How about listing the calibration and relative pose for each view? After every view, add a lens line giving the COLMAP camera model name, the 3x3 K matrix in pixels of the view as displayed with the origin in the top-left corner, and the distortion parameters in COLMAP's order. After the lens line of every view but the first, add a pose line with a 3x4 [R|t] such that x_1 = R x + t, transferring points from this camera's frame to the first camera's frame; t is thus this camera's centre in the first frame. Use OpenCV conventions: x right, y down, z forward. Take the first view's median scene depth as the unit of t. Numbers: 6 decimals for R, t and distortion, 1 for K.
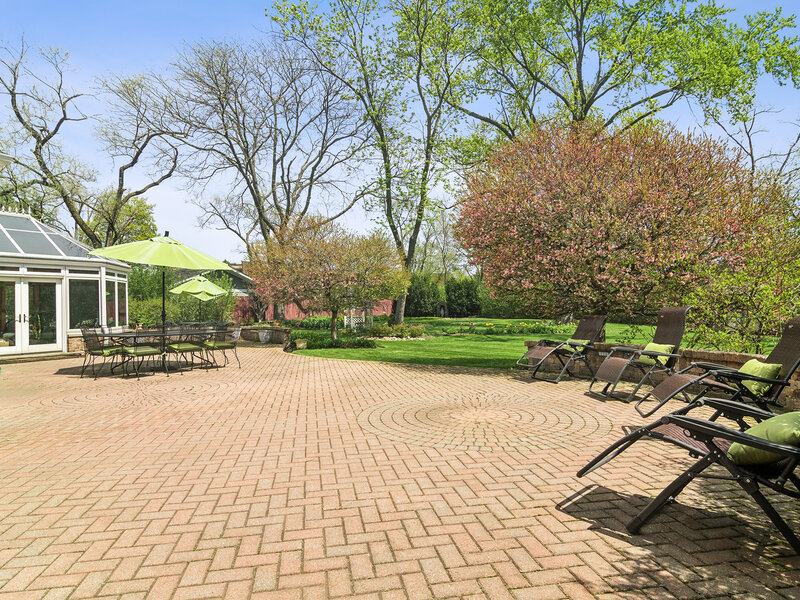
lens RADIAL K [[420.2, 0, 436.2], [0, 420.2, 306.2], [0, 0, 1]] dist [0.001769, 0.000488]
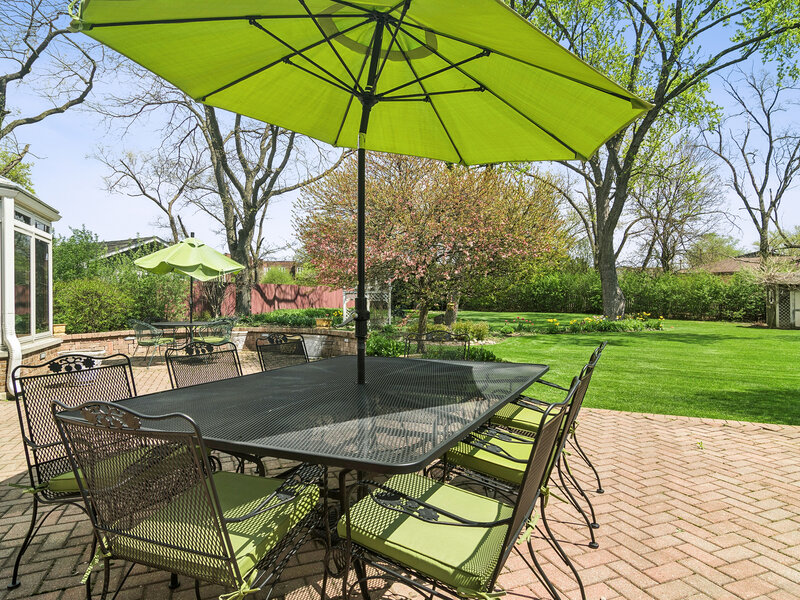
lens RADIAL K [[420.2, 0, 402.1], [0, 420.2, 295.2], [0, 0, 1]] dist [0.001769, 0.000488]
pose [[0.987664, 0.005373, 0.156498, -0.236746], [-0.004347, 0.999967, -0.006898, 0.003970], [-0.156530, 0.006133, 0.987654, 0.262600]]
